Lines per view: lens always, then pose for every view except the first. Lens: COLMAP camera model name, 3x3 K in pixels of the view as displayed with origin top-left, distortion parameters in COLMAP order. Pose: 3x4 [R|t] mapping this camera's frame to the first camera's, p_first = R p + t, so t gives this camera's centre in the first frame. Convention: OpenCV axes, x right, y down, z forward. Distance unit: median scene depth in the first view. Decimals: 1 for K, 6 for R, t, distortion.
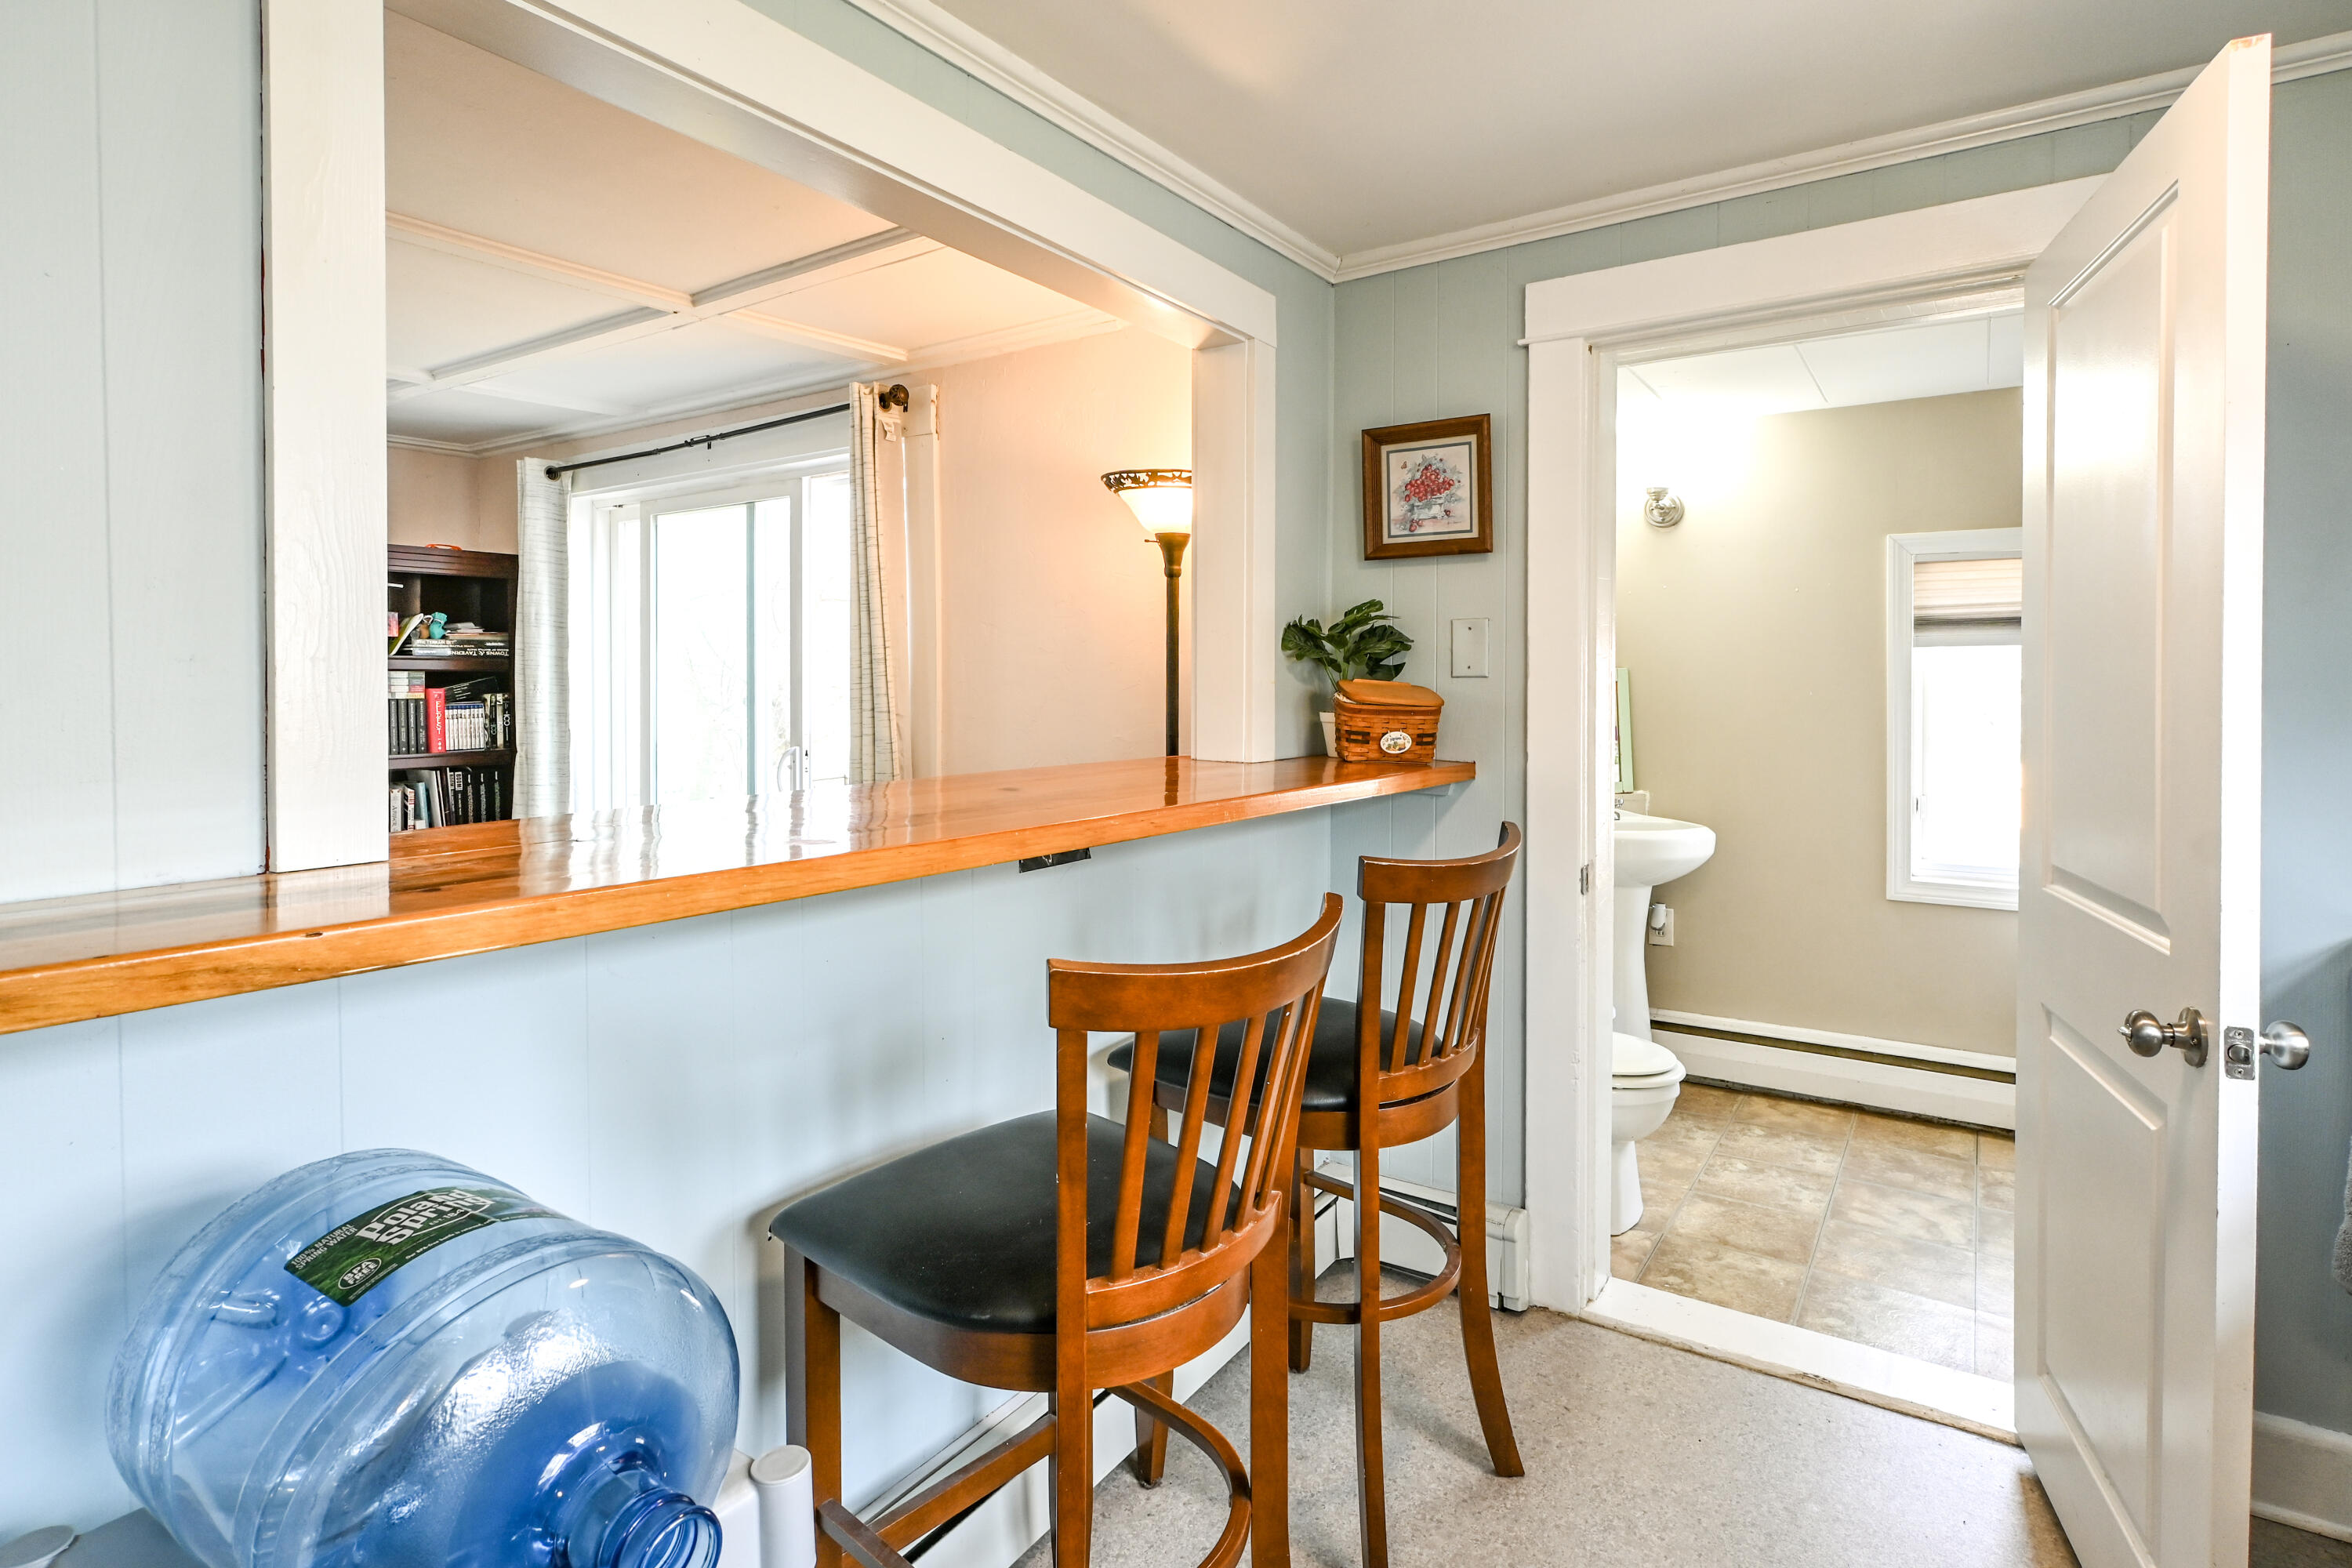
lens RADIAL K [[1268.6, 0, 1125.8], [0, 1268.6, 704.7], [0, 0, 1]] dist [-0.005225, 0.000195]
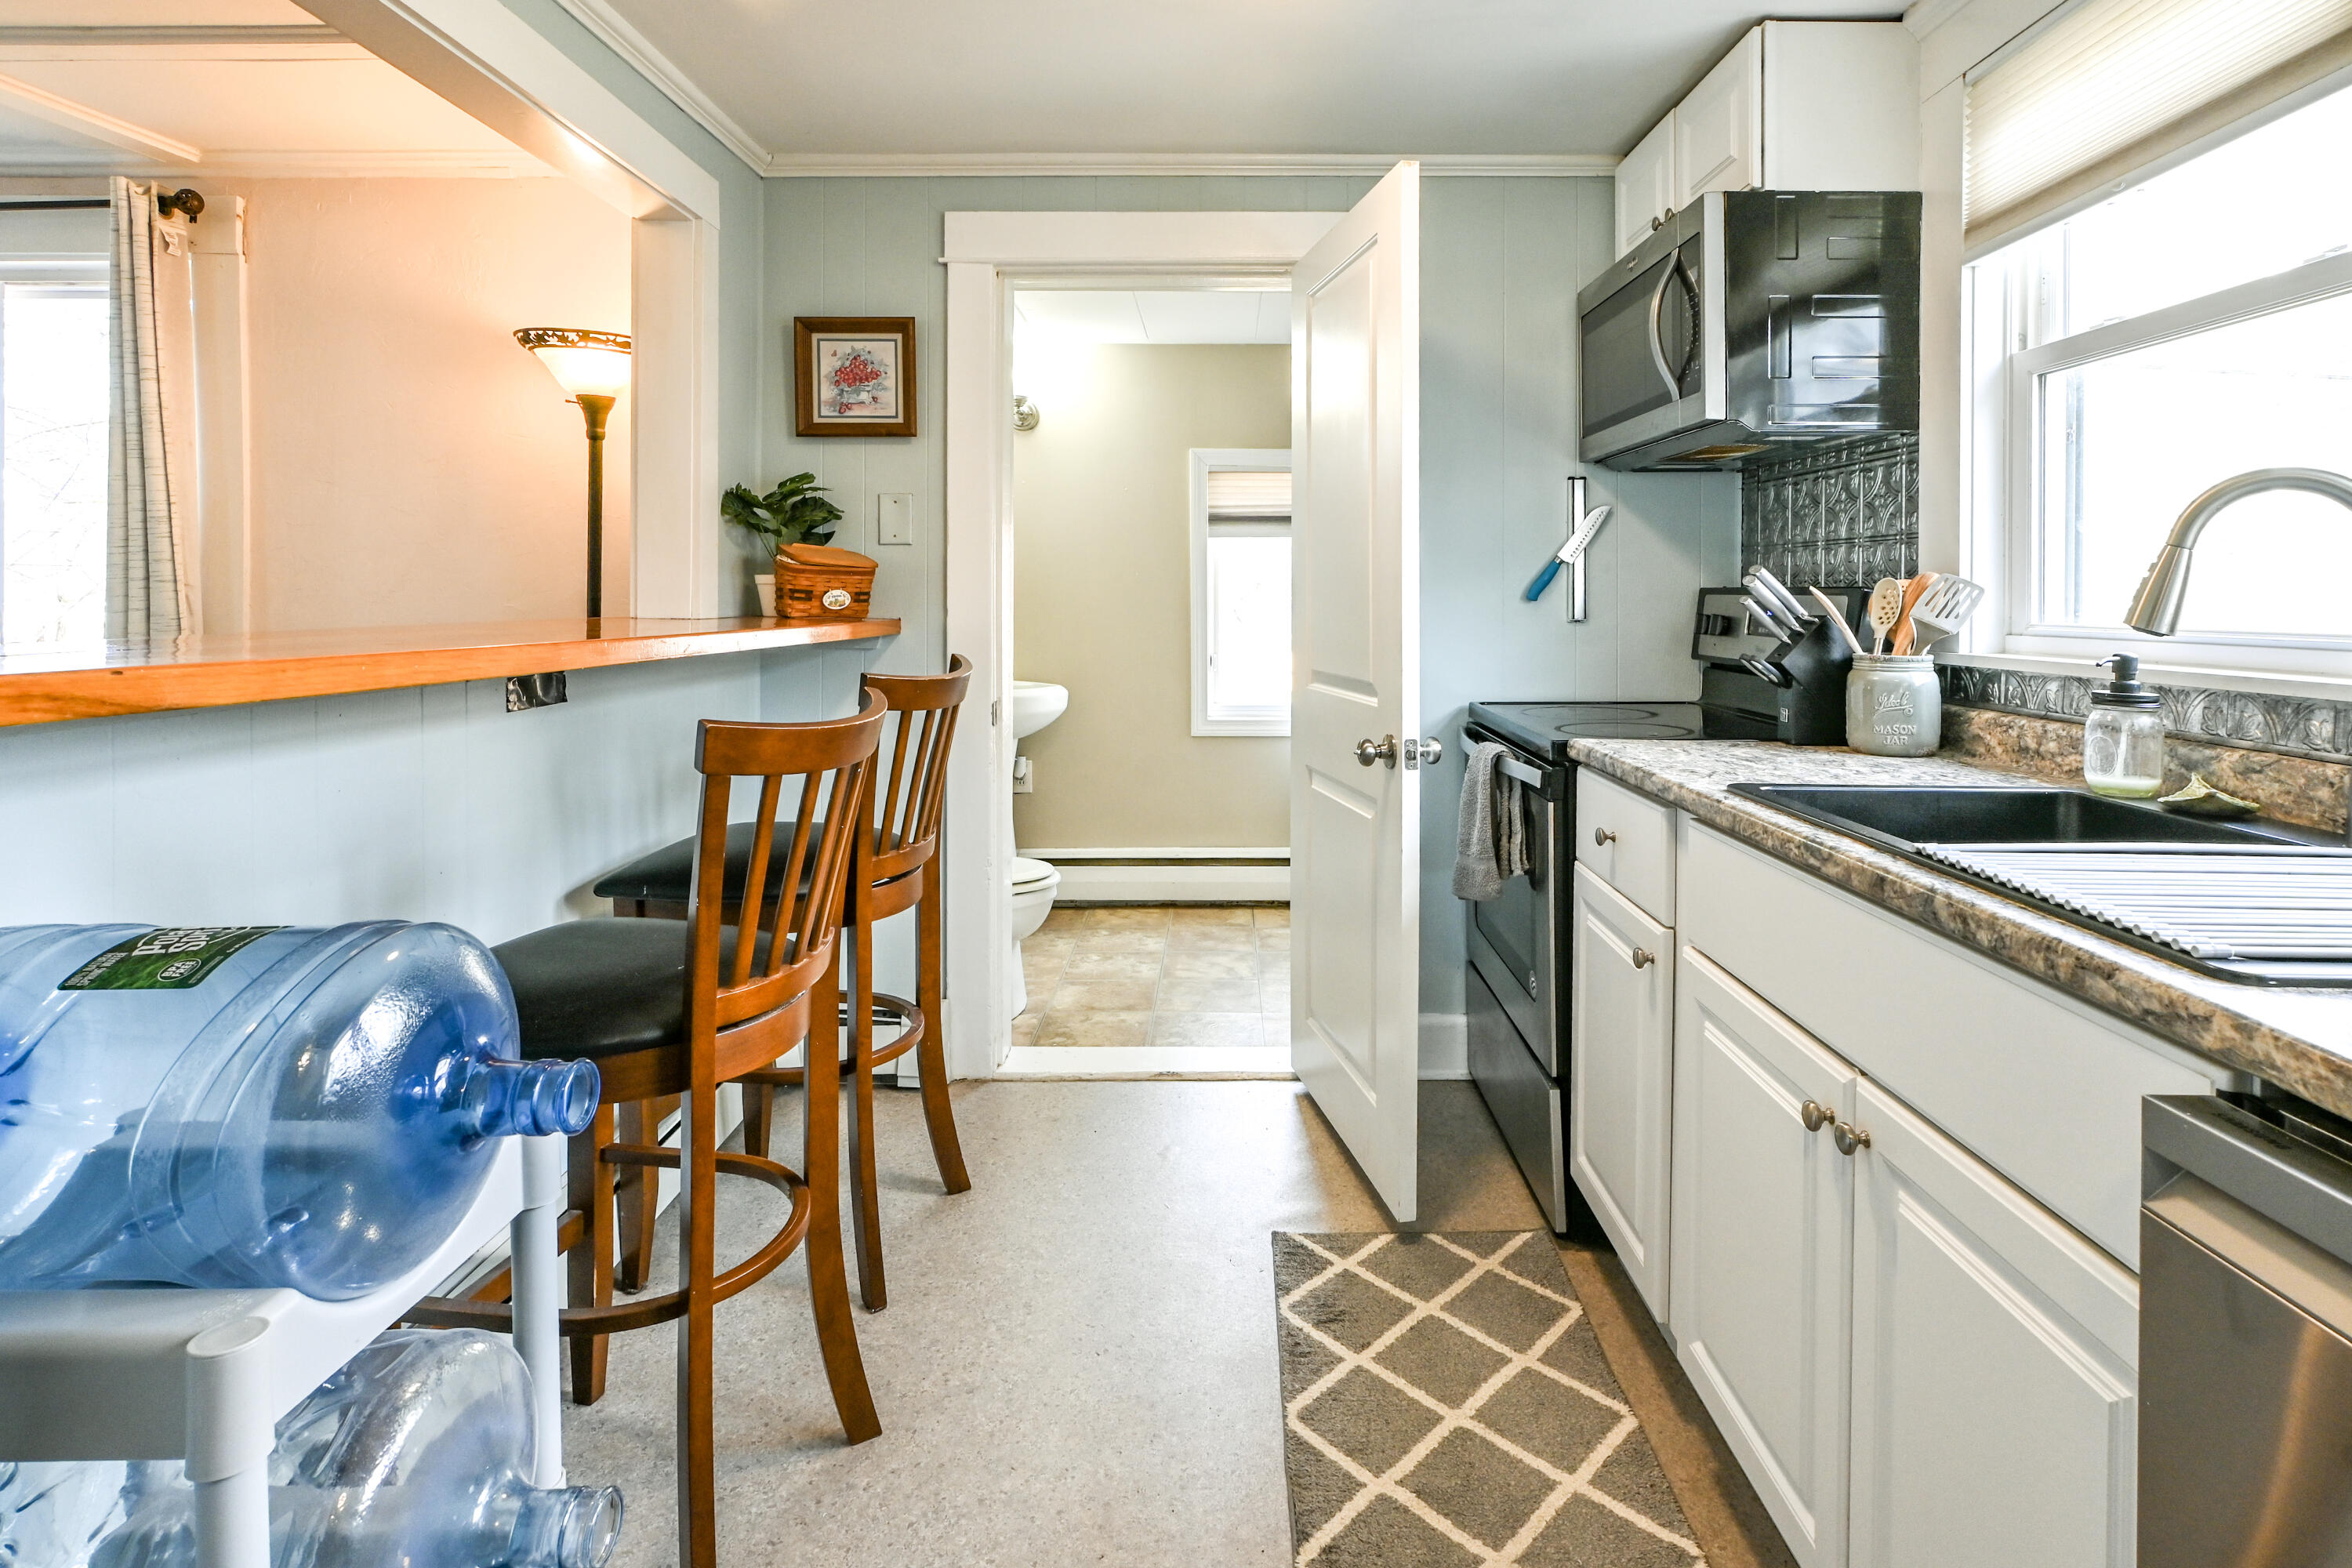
lens RADIAL K [[1296.6, 0, 1270.4], [0, 1296.6, 594.2], [0, 0, 1]] dist [-0.003098, 0.001730]
pose [[0.809767, 0.001880, 0.586749, -0.130127], [0.005612, 0.999924, -0.010948, 0.034799], [-0.586725, 0.012158, 0.809695, -0.133633]]
